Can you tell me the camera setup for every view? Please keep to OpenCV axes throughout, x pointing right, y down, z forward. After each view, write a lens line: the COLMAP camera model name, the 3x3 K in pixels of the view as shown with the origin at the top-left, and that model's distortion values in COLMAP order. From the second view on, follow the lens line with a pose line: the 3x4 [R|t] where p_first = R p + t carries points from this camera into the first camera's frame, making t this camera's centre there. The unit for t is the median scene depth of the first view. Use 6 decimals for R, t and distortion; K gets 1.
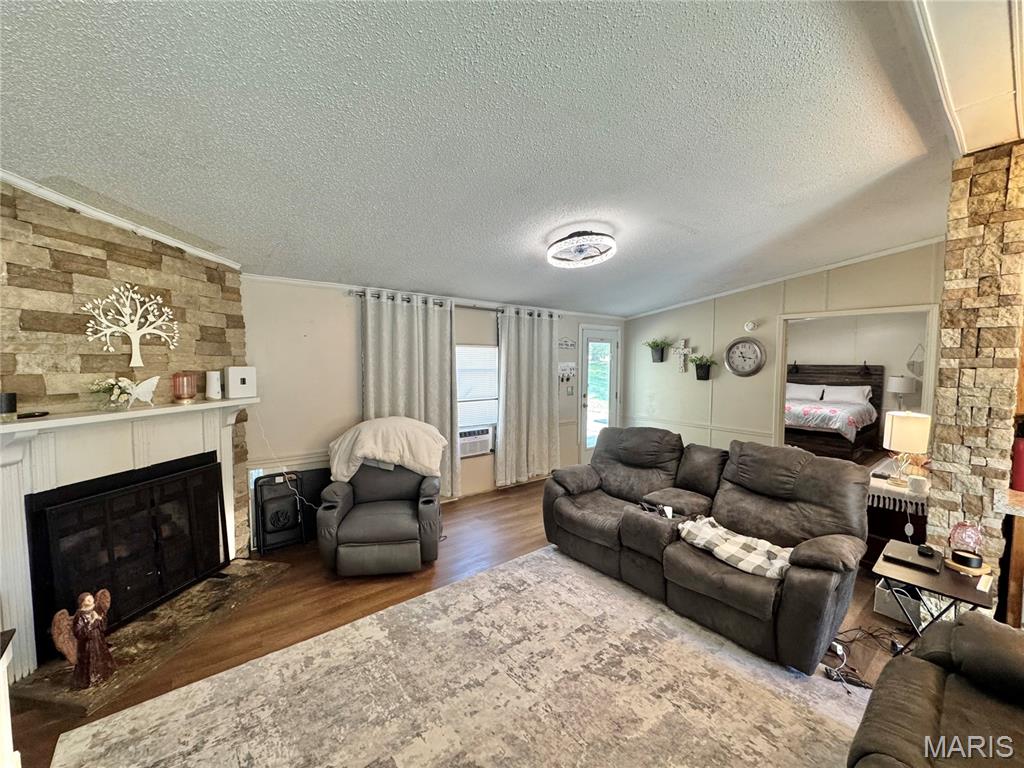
lens RADIAL K [[408.8, 0, 513.4], [0, 408.8, 384.2], [0, 0, 1]] dist [-0.004661, 0.000294]
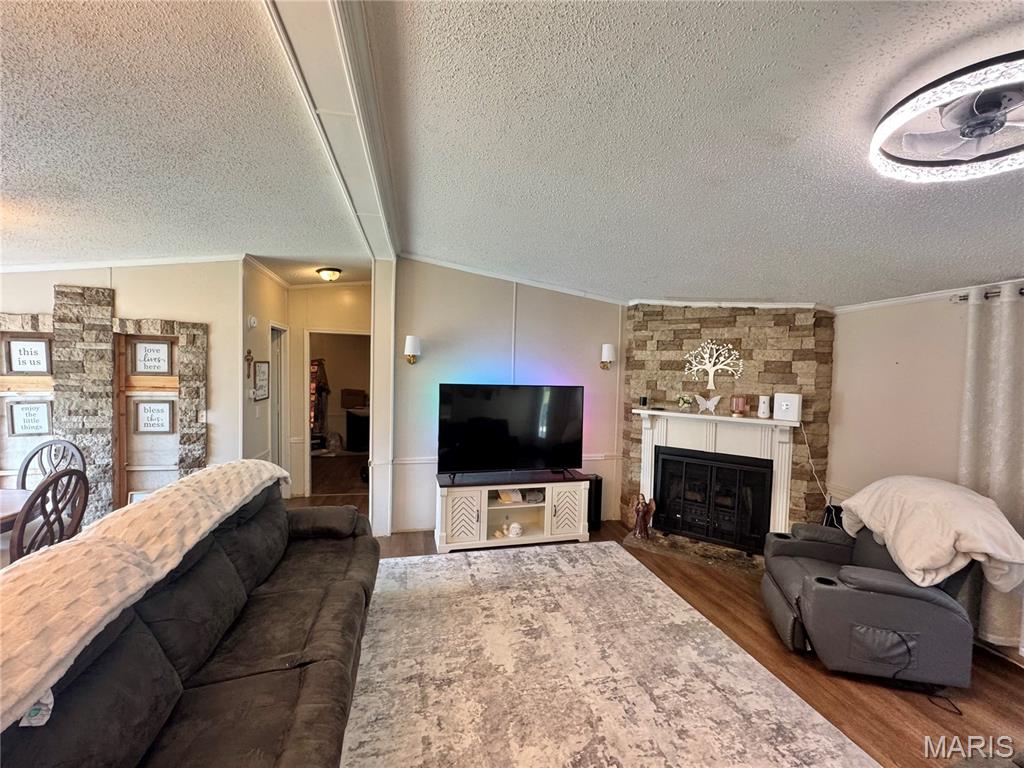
lens RADIAL K [[408.8, 0, 511.1], [0, 408.8, 384.4], [0, 0, 1]] dist [-0.004661, 0.000294]
pose [[-0.432542, 0.005778, -0.901595, 0.924307], [-0.083268, 0.995450, 0.046327, -0.073367], [0.897761, 0.095113, -0.430092, 1.005578]]
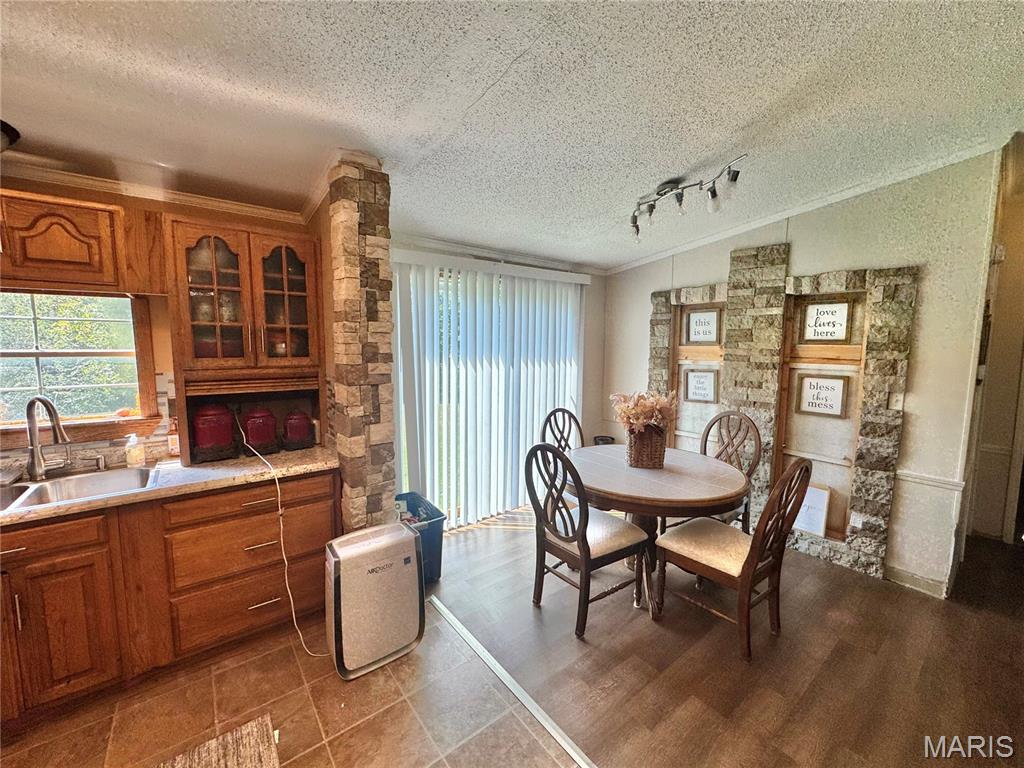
lens RADIAL K [[408.8, 0, 513.0], [0, 408.8, 384.1], [0, 0, 1]] dist [-0.004661, 0.000294]
pose [[-0.999840, -0.017871, -0.000196, 1.066805], [-0.017660, 0.986231, 0.164426, 0.009846], [-0.002745, 0.164403, -0.986389, 0.374737]]
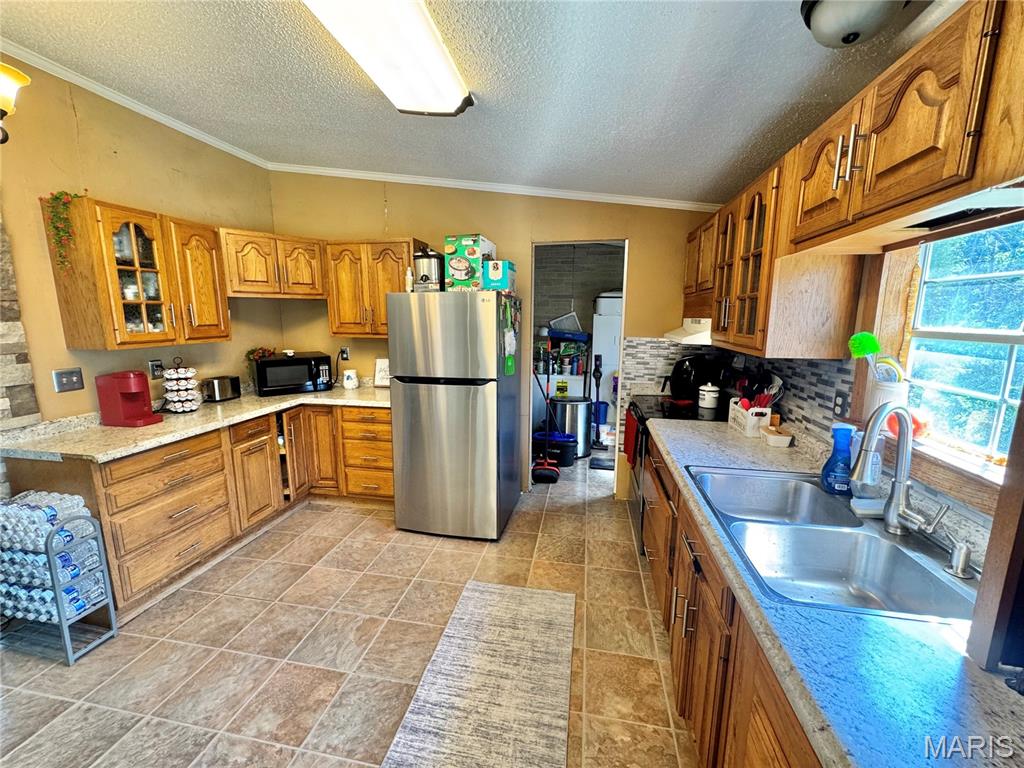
lens RADIAL K [[408.8, 0, 514.9], [0, 408.8, 384.0], [0, 0, 1]] dist [-0.004661, 0.000294]
pose [[0.751946, -0.111719, 0.649689, 1.312571], [0.041569, 0.991609, 0.122404, 0.073766], [-0.657913, -0.065034, 0.750281, -0.421658]]
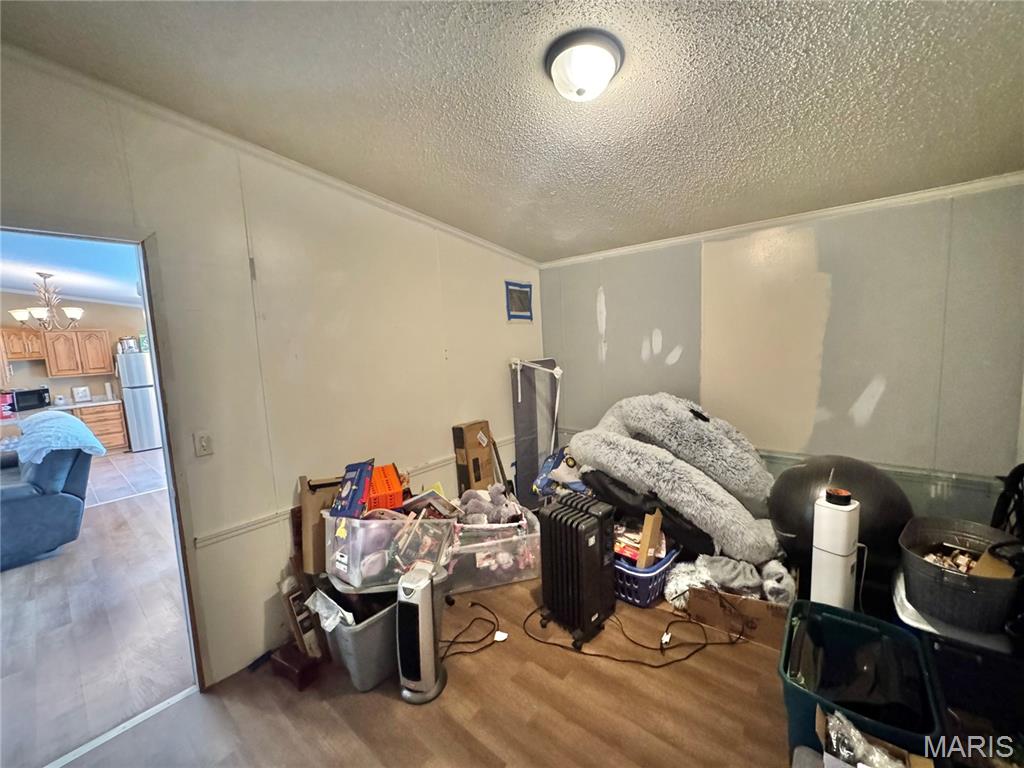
lens RADIAL K [[408.8, 0, 510.1], [0, 408.8, 384.4], [0, 0, 1]] dist [-0.004661, 0.000294]
pose [[-0.194361, -0.112658, 0.974439, -1.483328], [0.106428, 0.985097, 0.135118, 0.060073], [-0.975139, 0.129969, -0.179474, -1.441136]]
